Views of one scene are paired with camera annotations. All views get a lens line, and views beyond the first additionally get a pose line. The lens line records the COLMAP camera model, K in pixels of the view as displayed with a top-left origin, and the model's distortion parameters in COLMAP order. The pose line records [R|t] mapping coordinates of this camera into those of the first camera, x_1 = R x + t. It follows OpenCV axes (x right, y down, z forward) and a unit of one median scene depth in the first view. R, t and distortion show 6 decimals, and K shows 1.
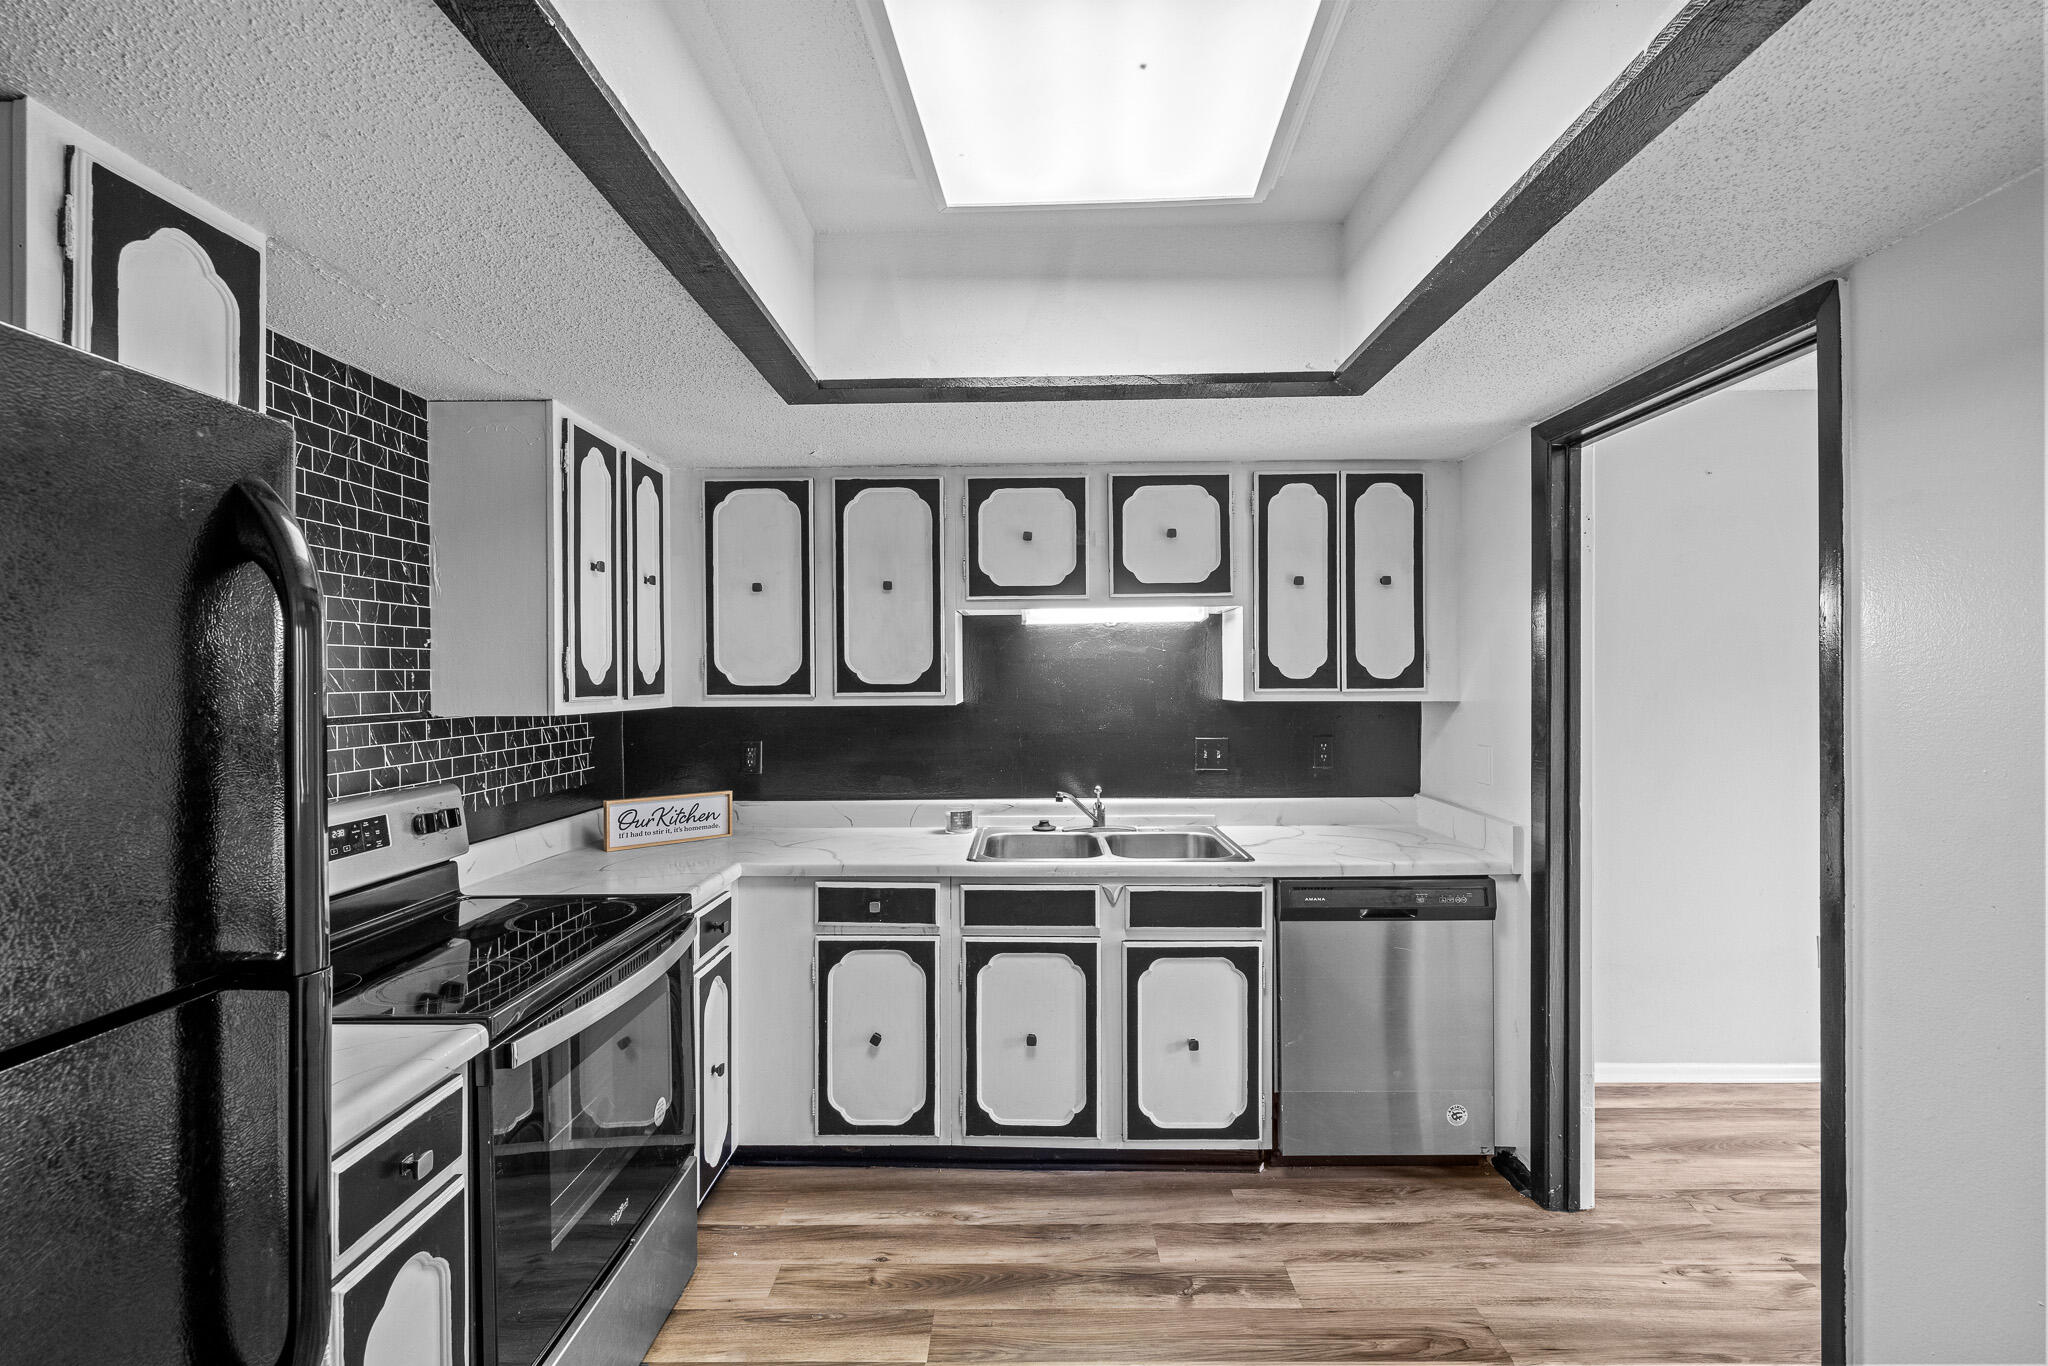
lens RADIAL K [[857.0, 0, 1019.7], [0, 857.0, 679.4], [0, 0, 1]] dist [0.003017, -0.000195]
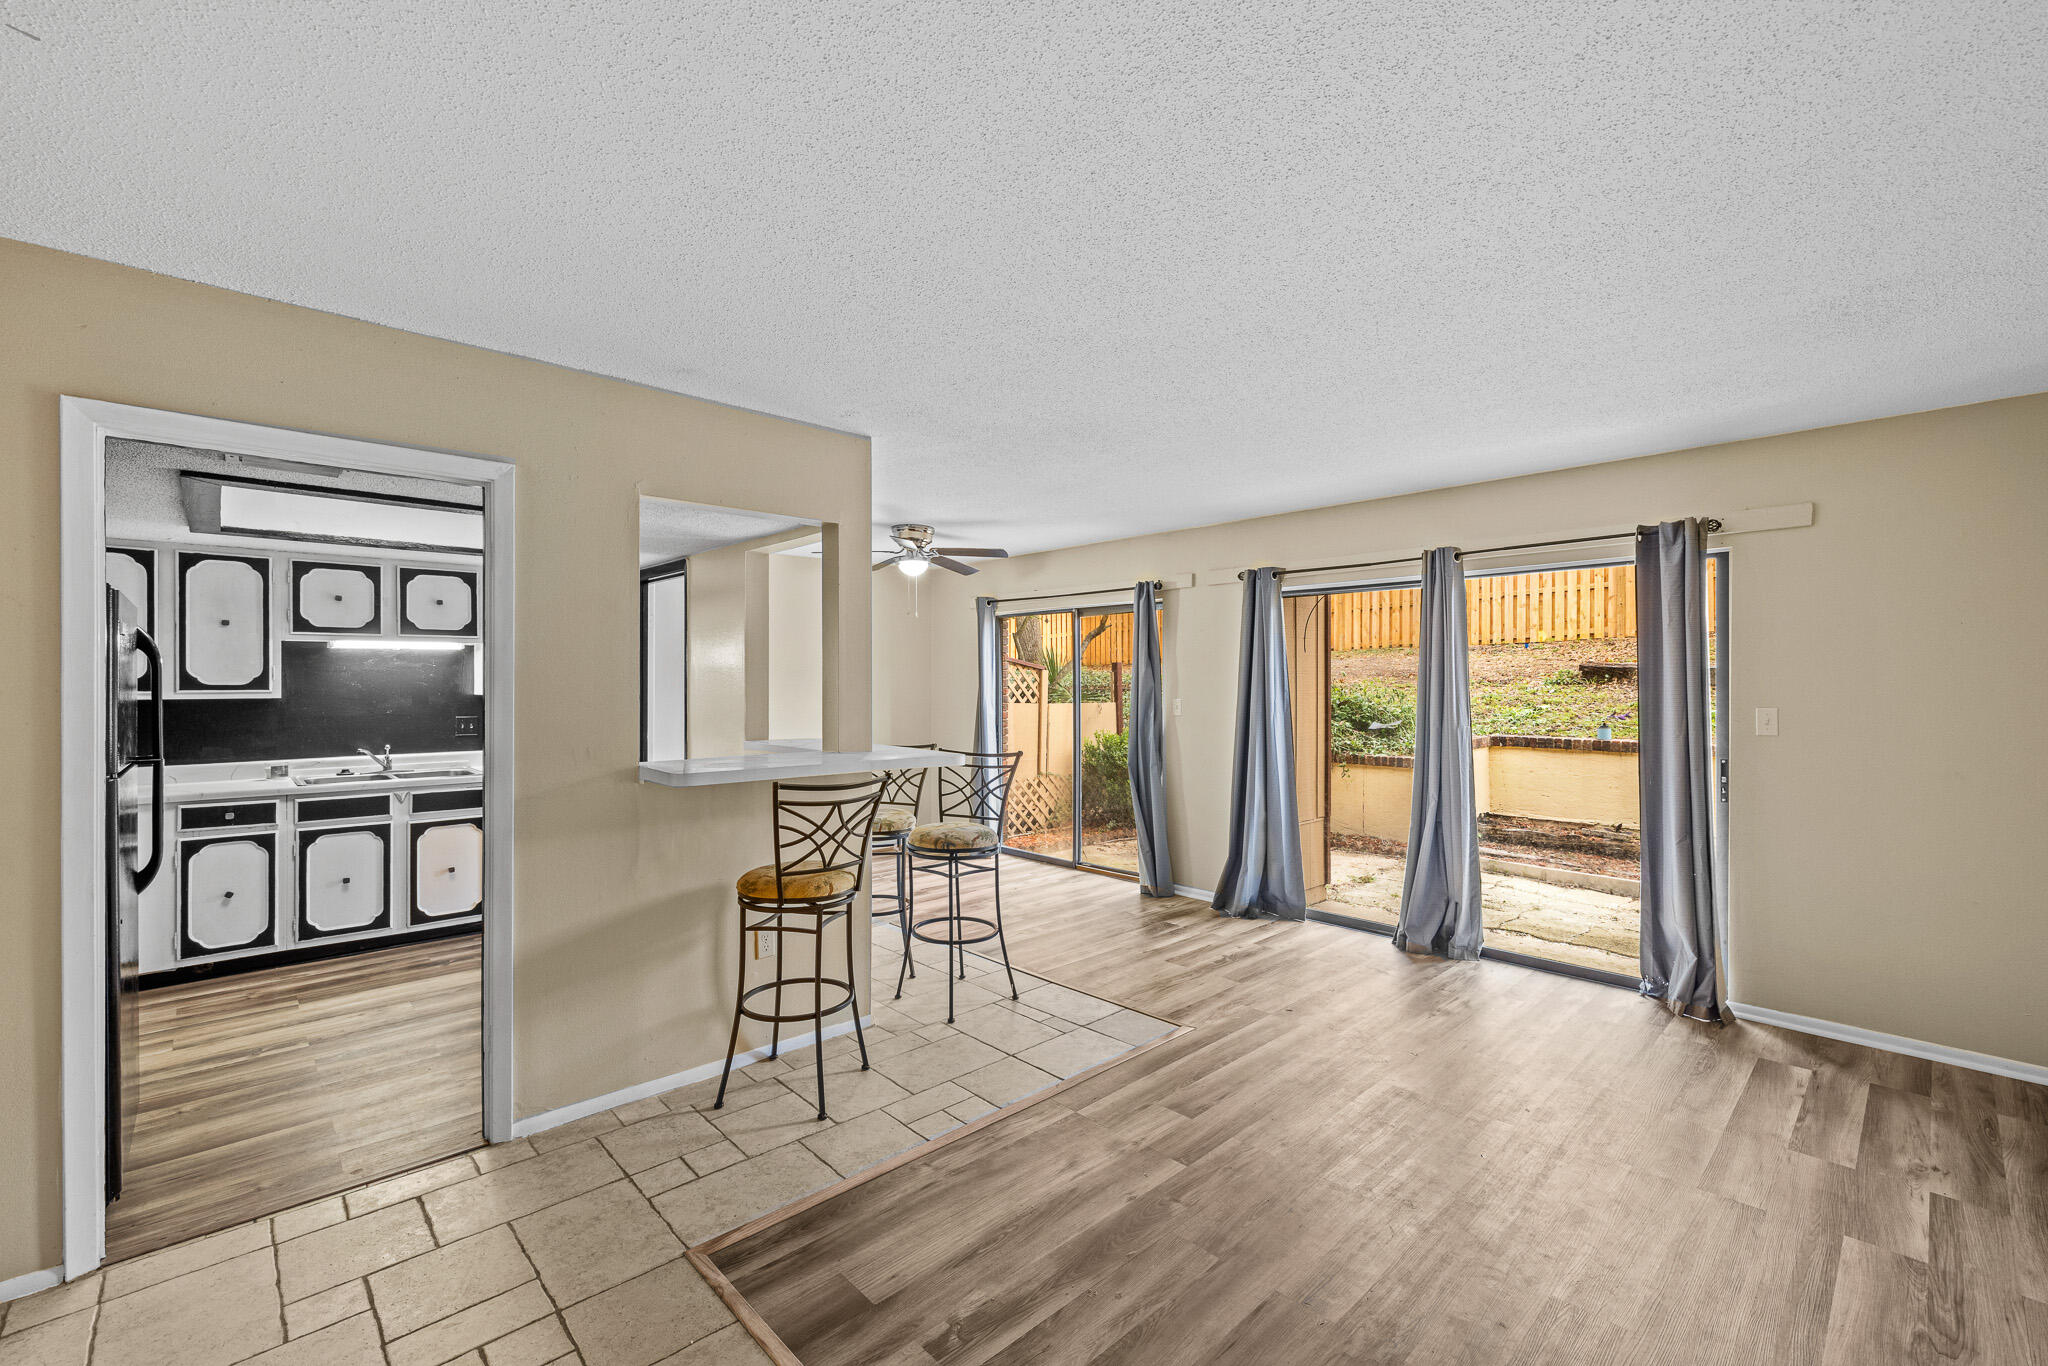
lens RADIAL K [[857.0, 0, 1026.2], [0, 857.0, 680.8], [0, 0, 1]] dist [0.003017, -0.000195]
pose [[0.715427, 0.004139, 0.698675, -0.223447], [0.001126, 0.999974, -0.007077, 0.011295], [-0.698686, 0.005849, 0.715404, -1.282260]]
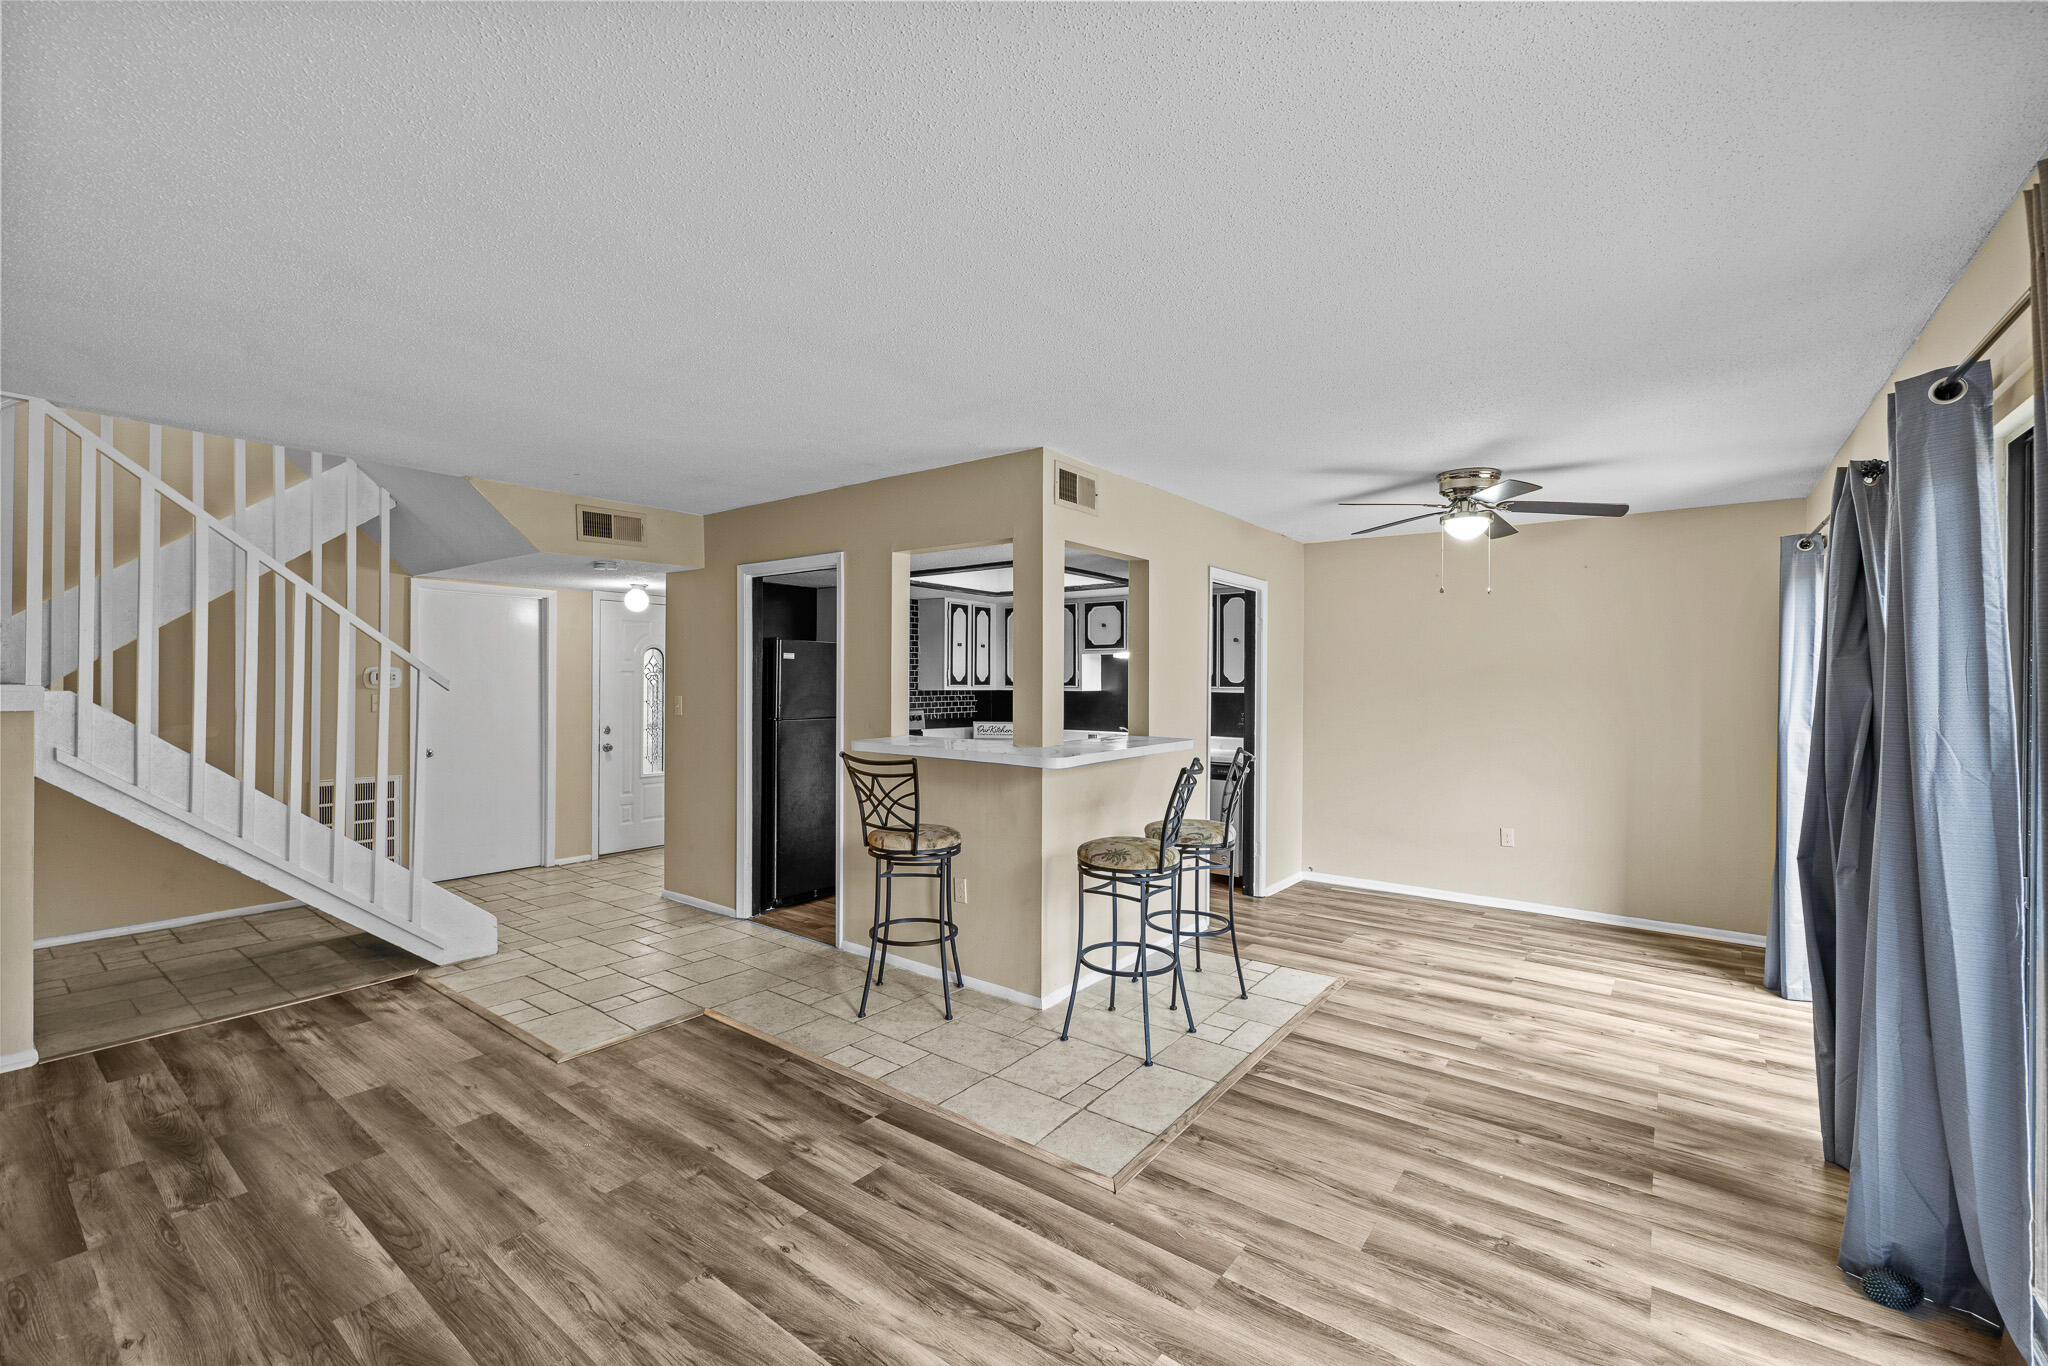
lens RADIAL K [[857.0, 0, 1033.2], [0, 857.0, 674.9], [0, 0, 1]] dist [0.003017, -0.000195]
pose [[0.807933, 0.005288, -0.589250, 1.476030], [-0.012157, 0.999896, -0.007697, 0.003558], [0.589148, 0.013382, 0.807914, -1.301943]]
